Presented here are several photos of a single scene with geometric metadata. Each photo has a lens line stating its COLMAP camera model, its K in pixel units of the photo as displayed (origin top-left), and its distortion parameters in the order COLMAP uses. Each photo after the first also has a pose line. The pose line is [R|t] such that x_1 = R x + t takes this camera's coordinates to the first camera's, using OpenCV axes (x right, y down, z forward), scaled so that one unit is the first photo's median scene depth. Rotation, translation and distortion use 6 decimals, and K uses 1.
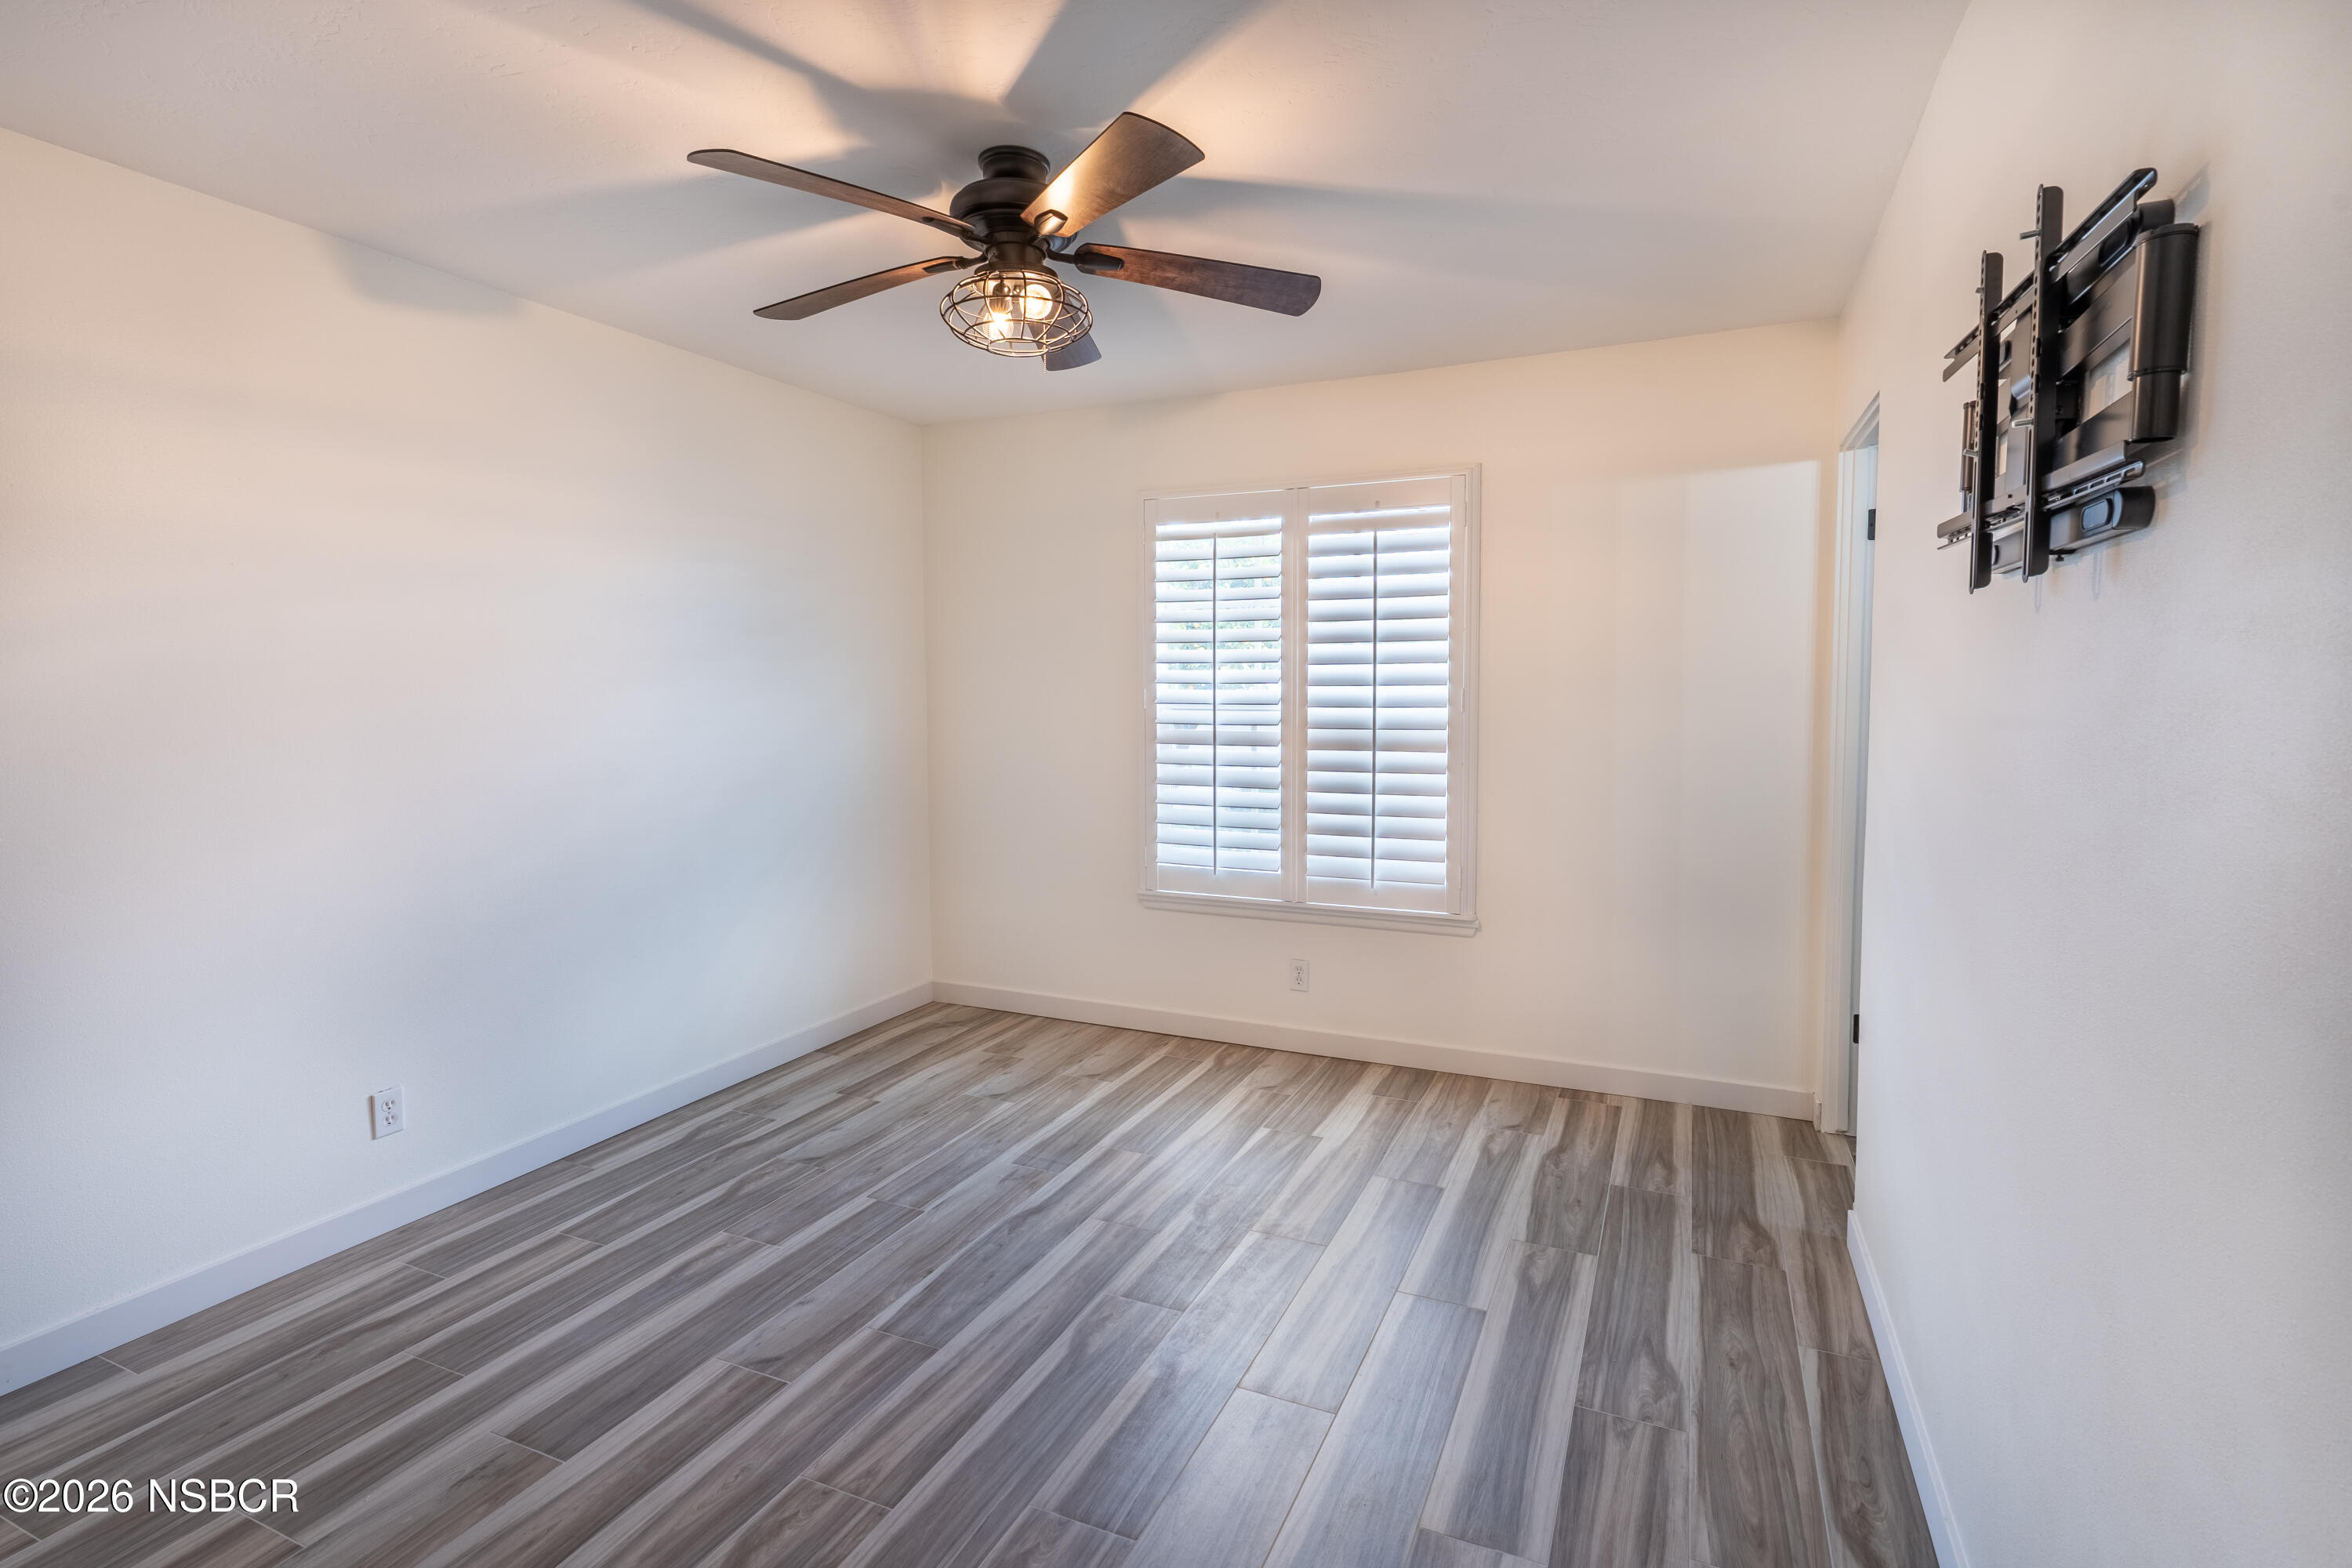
lens RADIAL K [[1116.0, 0, 1185.0], [0, 1116.0, 728.5], [0, 0, 1]] dist [0.002591, -0.000172]
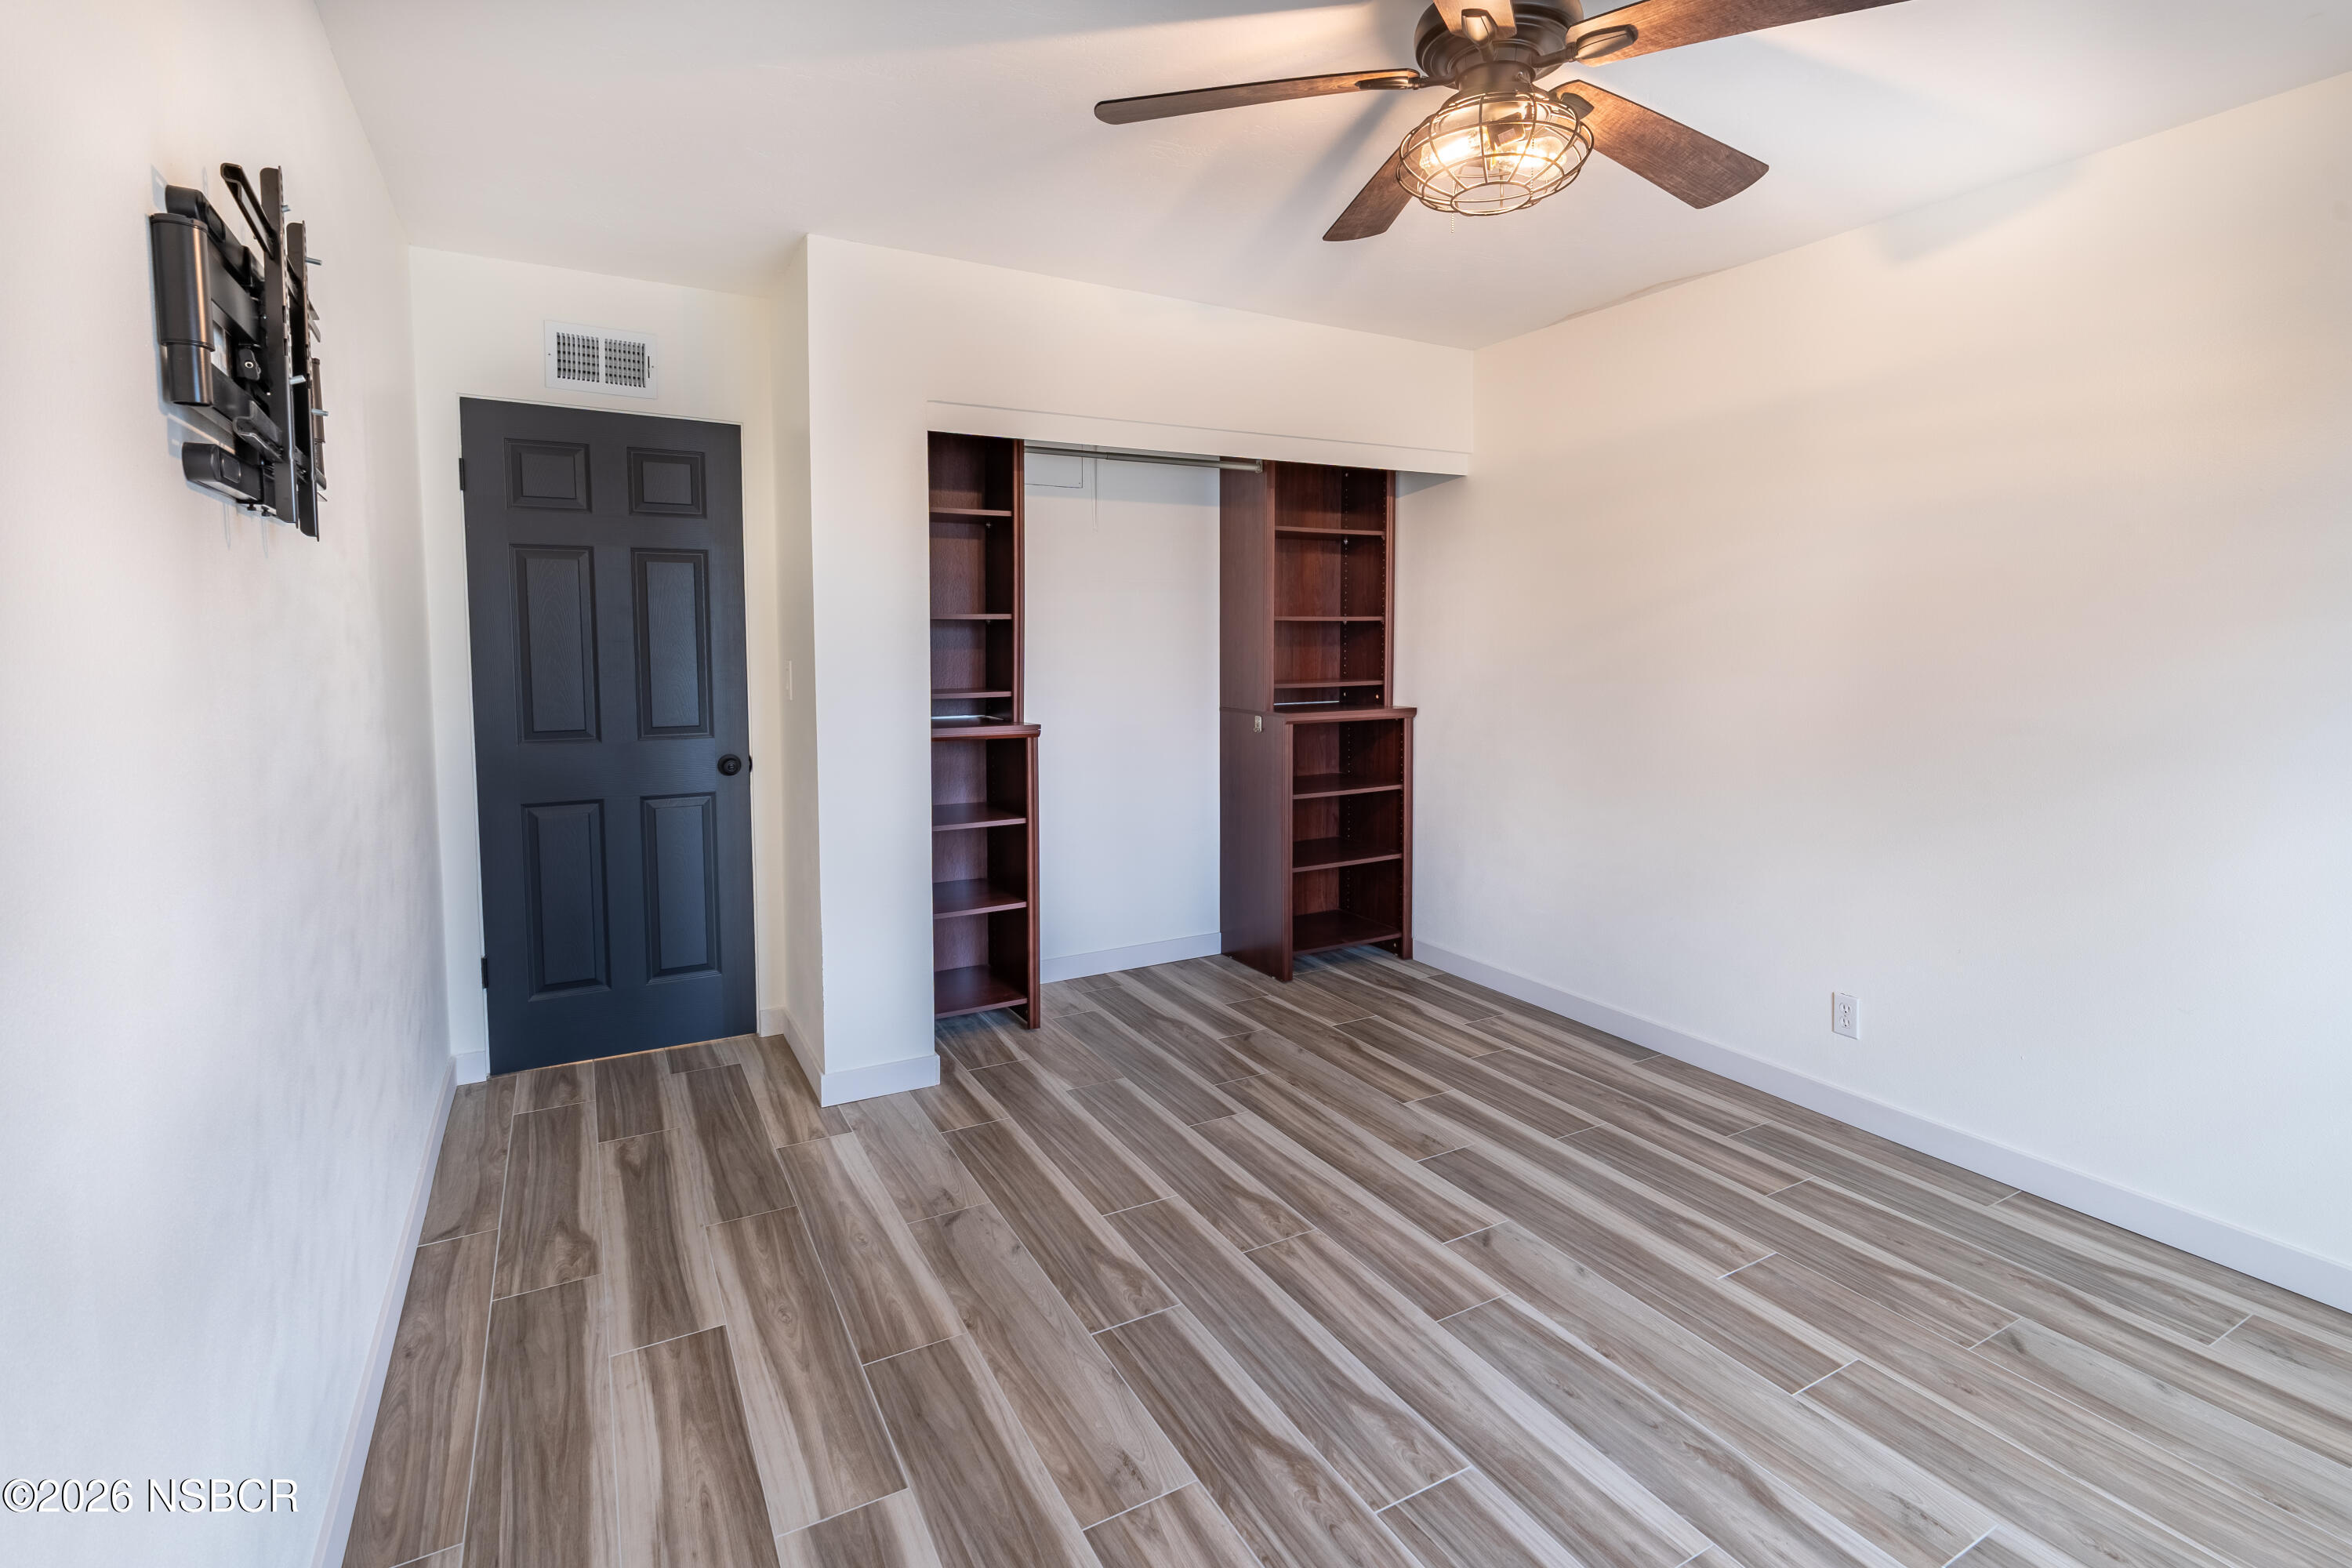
lens RADIAL K [[1116.0, 0, 1185.0], [0, 1116.0, 728.5], [0, 0, 1]] dist [0.002591, -0.000172]
pose [[-0.600233, 0.071037, -0.796664, 0.548976], [-0.027777, 0.993596, 0.109525, -0.033103], [0.799343, 0.087869, -0.594416, 1.189452]]
